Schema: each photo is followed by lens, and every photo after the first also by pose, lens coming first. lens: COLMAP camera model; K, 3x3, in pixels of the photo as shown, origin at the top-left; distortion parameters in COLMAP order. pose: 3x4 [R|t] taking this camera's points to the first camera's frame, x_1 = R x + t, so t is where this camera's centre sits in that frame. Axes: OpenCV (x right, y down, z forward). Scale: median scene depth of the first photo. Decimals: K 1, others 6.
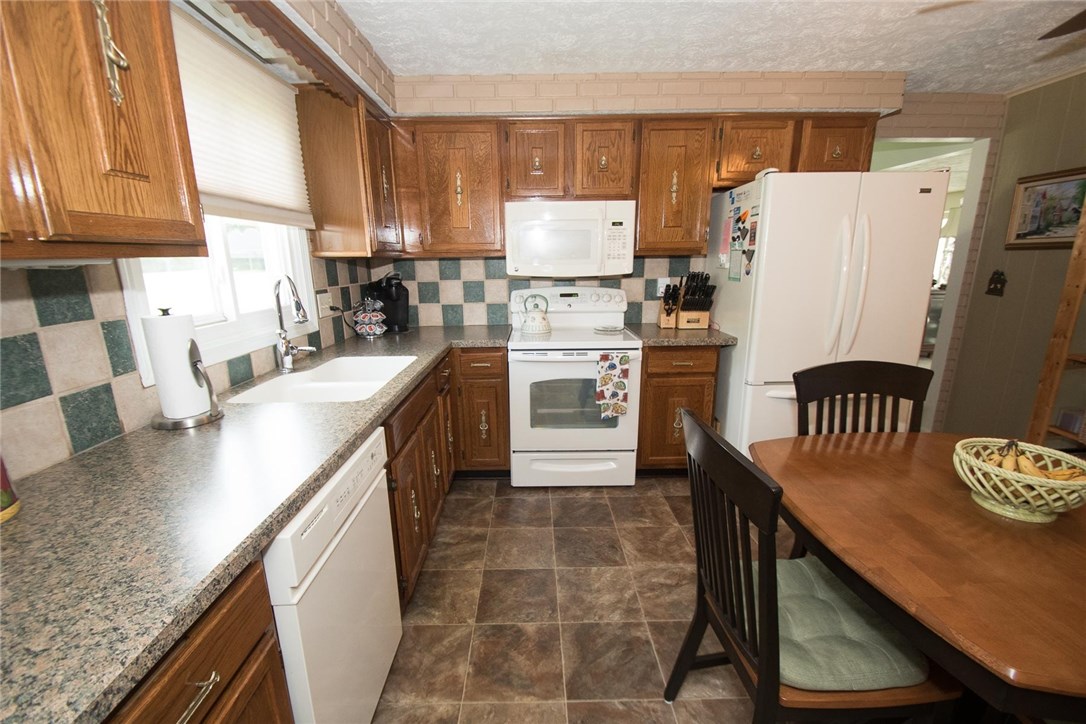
lens RADIAL K [[475.8, 0, 538.2], [0, 475.8, 381.7], [0, 0, 1]] dist [0.007530, -0.013015]
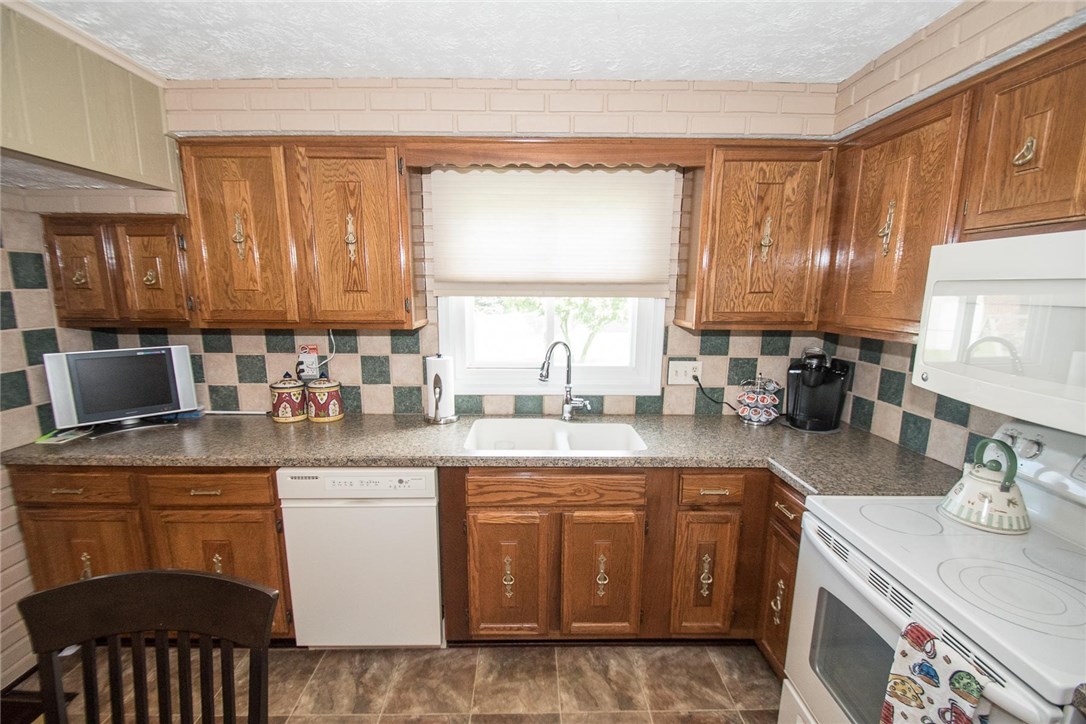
lens RADIAL K [[475.8, 0, 538.2], [0, 475.8, 381.7], [0, 0, 1]] dist [0.007530, -0.013015]
pose [[0.007113, 0.200208, -0.979728, 0.632688], [-0.257274, 0.947137, 0.191680, -0.323353], [0.966312, 0.250695, 0.058245, 0.849224]]
